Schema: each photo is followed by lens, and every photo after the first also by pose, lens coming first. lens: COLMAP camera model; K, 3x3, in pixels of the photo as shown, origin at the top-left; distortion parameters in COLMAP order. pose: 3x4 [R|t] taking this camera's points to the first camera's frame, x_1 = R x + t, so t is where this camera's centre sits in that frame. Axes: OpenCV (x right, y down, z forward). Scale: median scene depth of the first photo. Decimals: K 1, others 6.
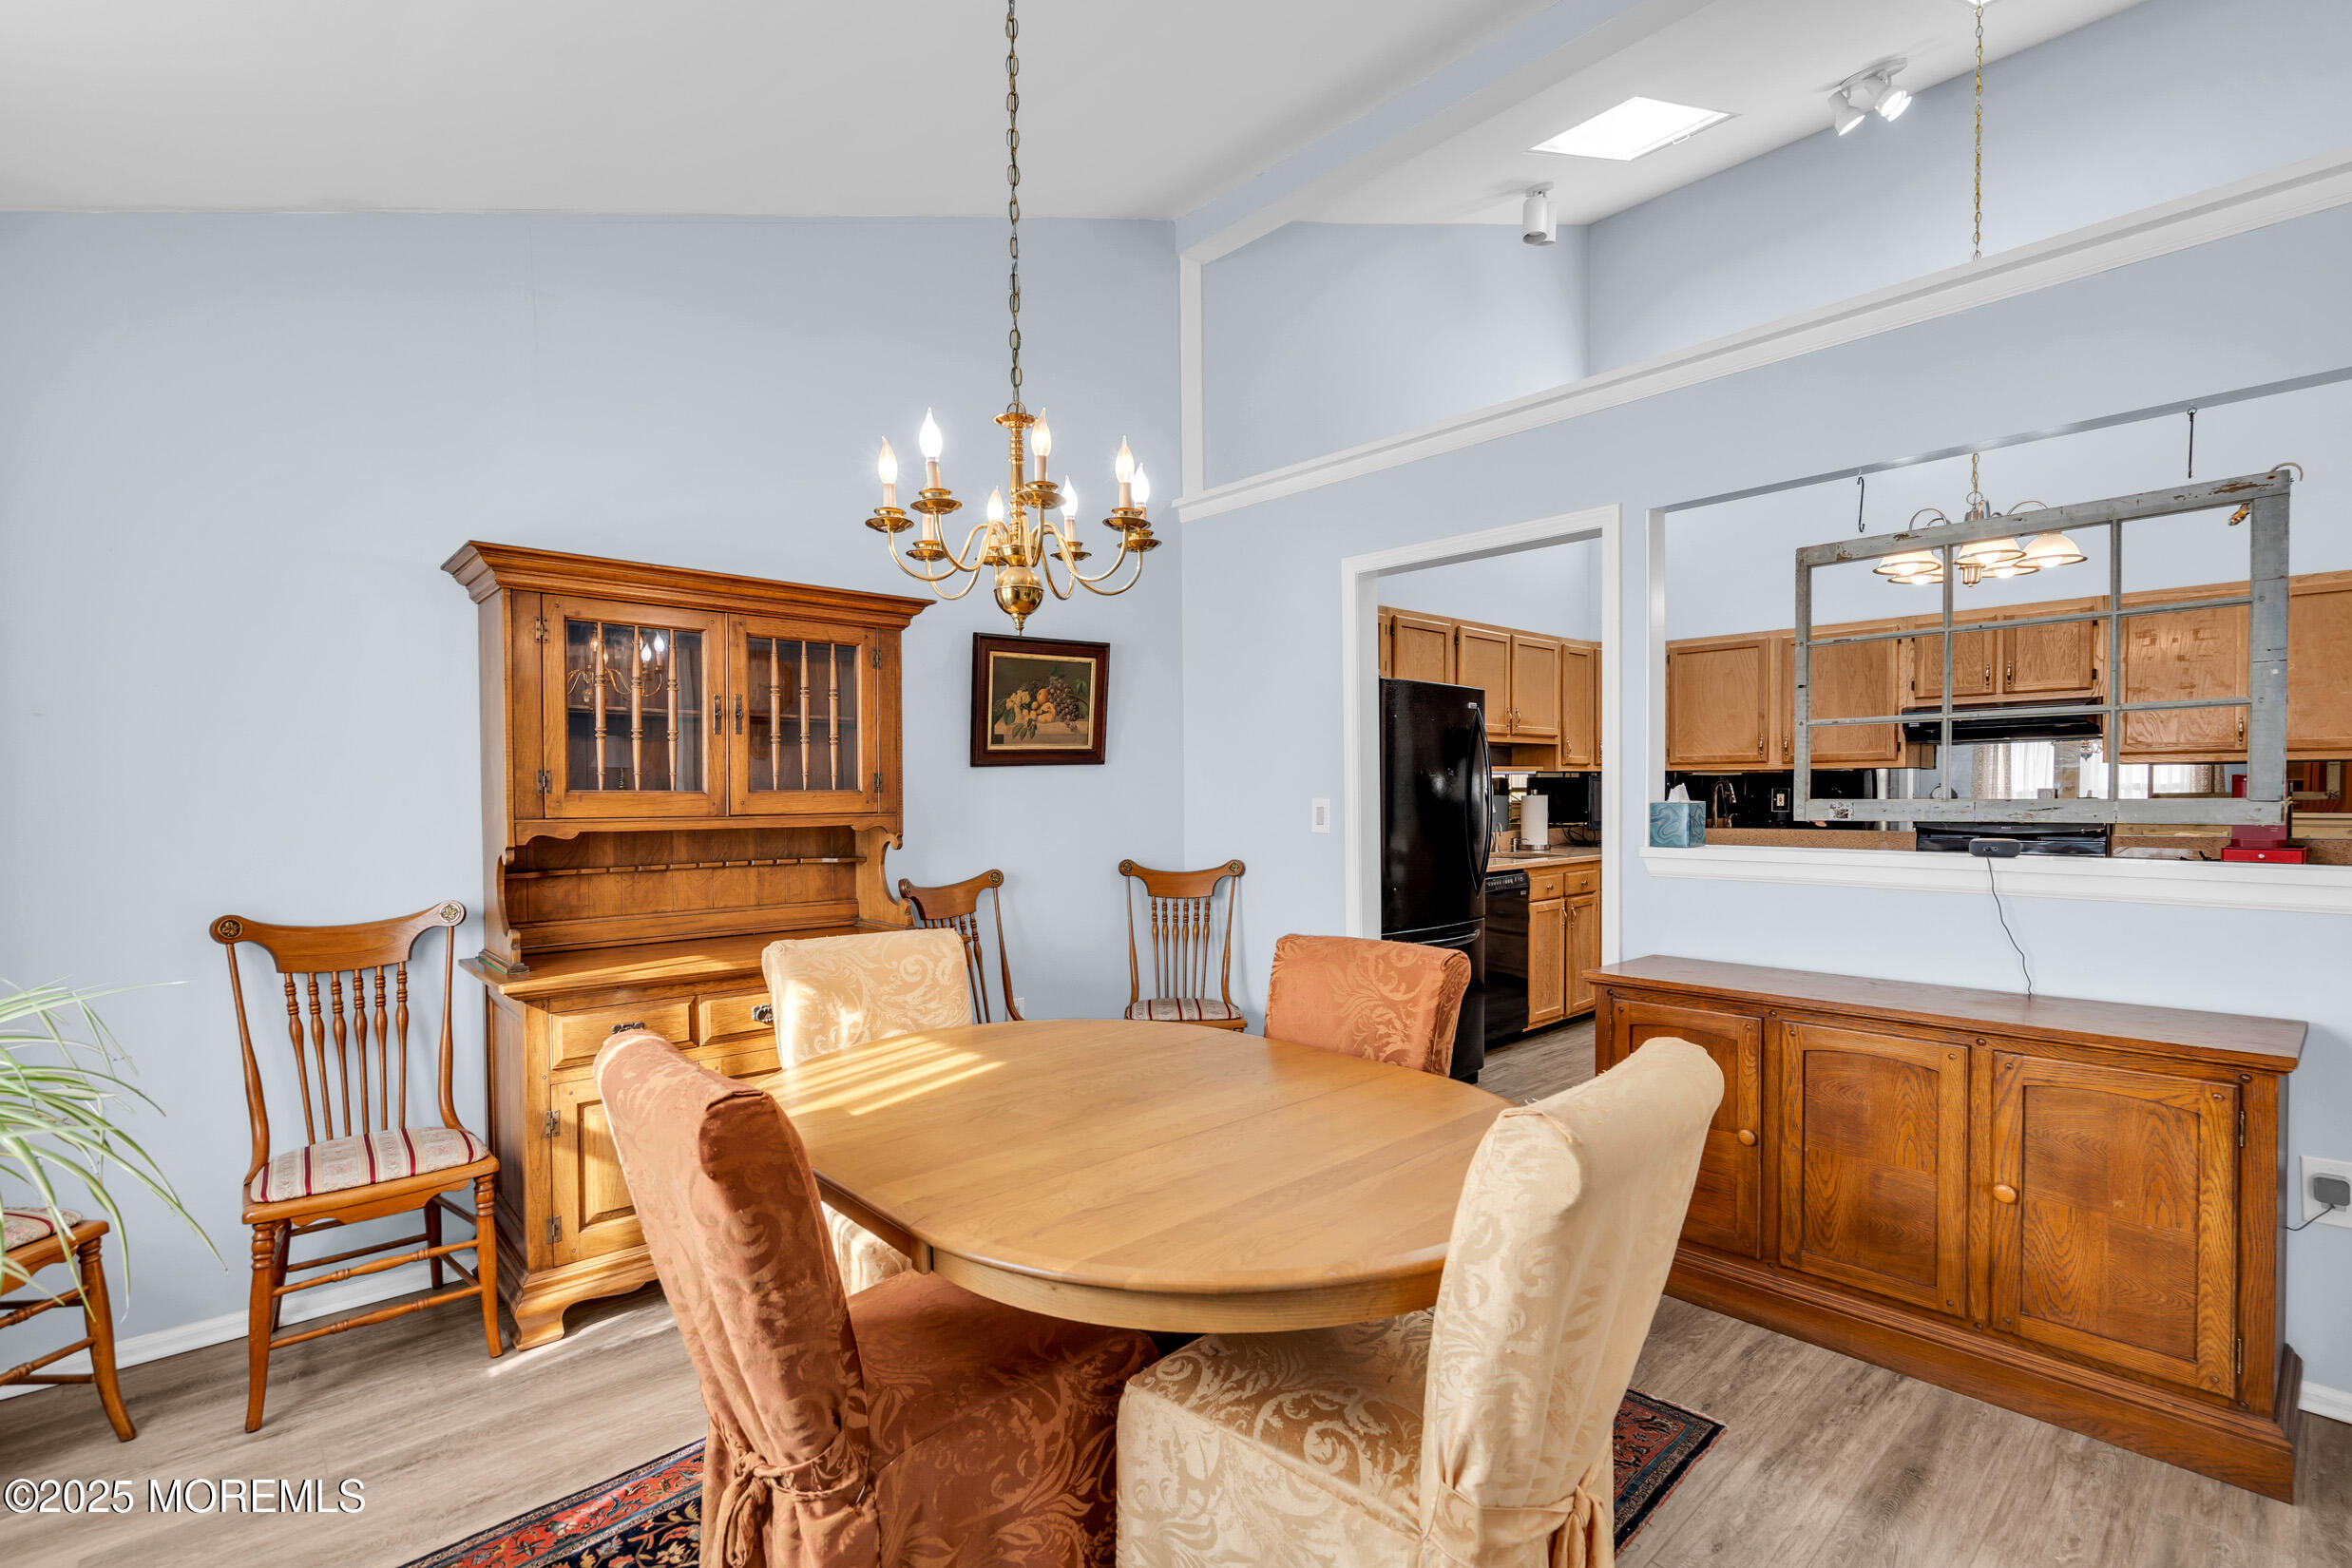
lens RADIAL K [[1065.8, 0, 1169.8], [0, 1065.8, 843.4], [0, 0, 1]] dist [0.027649, 0.000397]
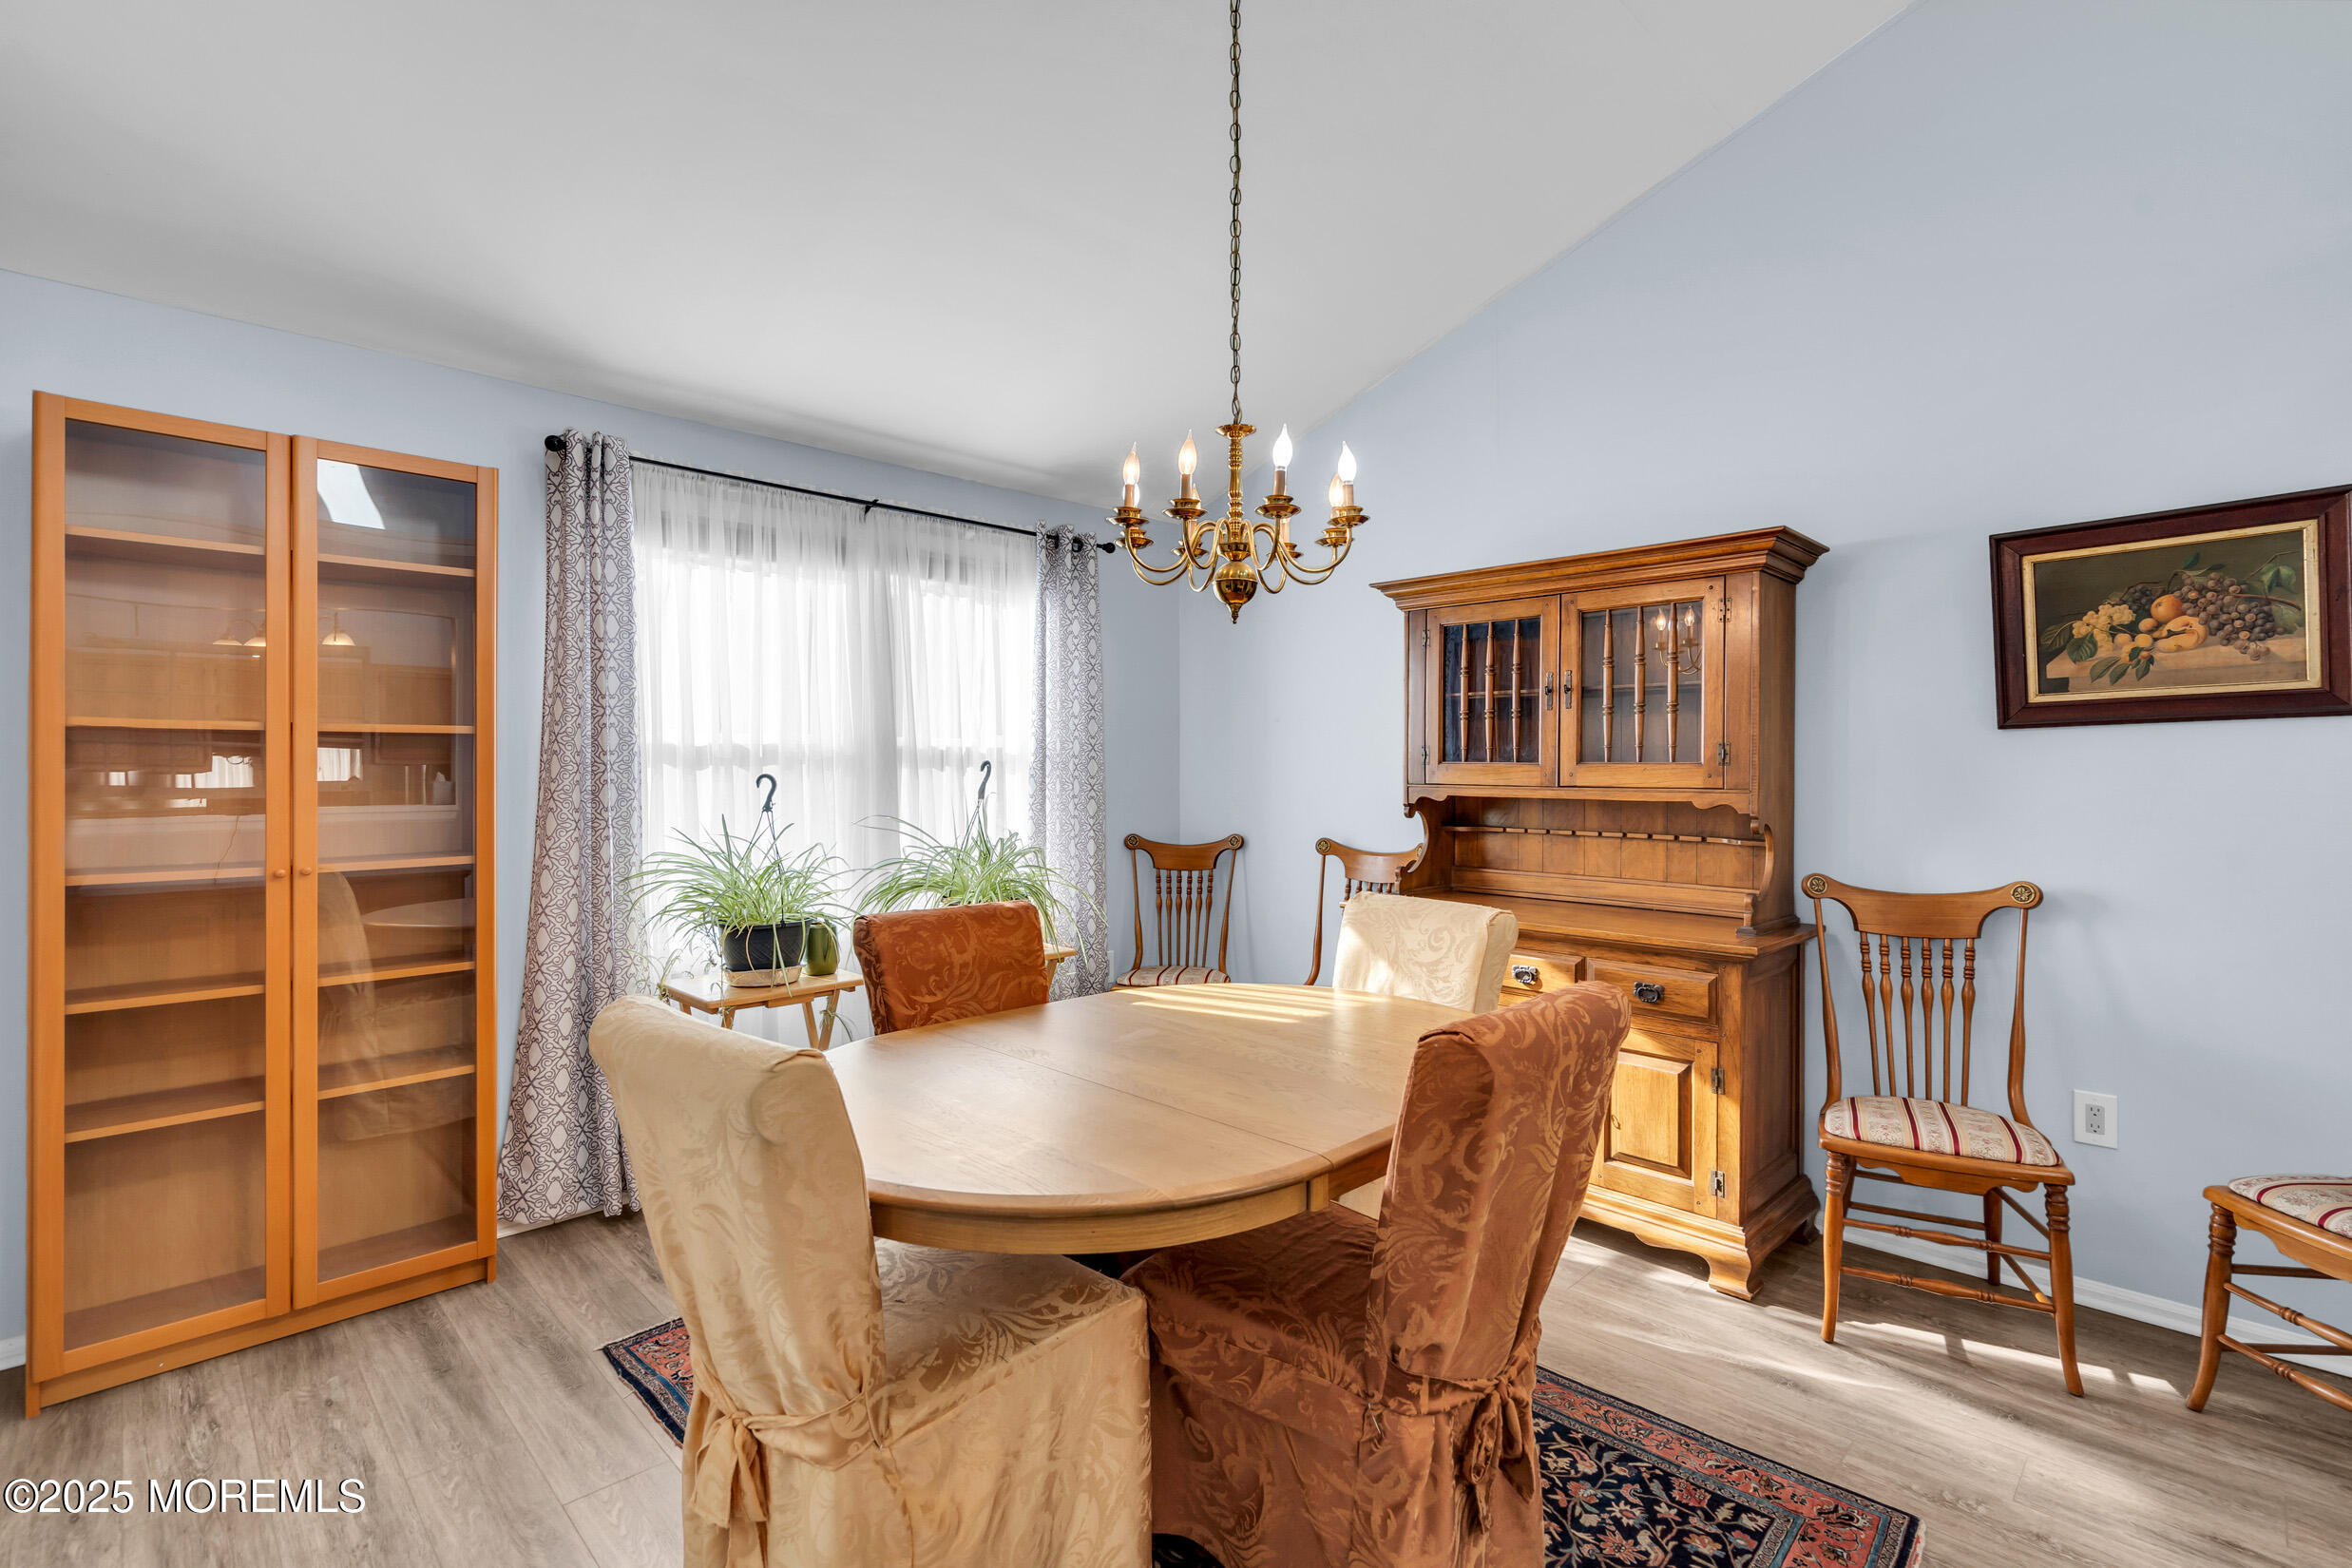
lens RADIAL K [[1095.4, 0, 1176.0], [0, 1095.4, 784.0], [0, 0, 1]] dist [-0.000501, -0.000407]
pose [[0.046565, 0.022303, -0.998666, 0.534367], [-0.052276, 0.998435, 0.019860, -0.024825], [0.997546, 0.051281, 0.047658, 0.475994]]
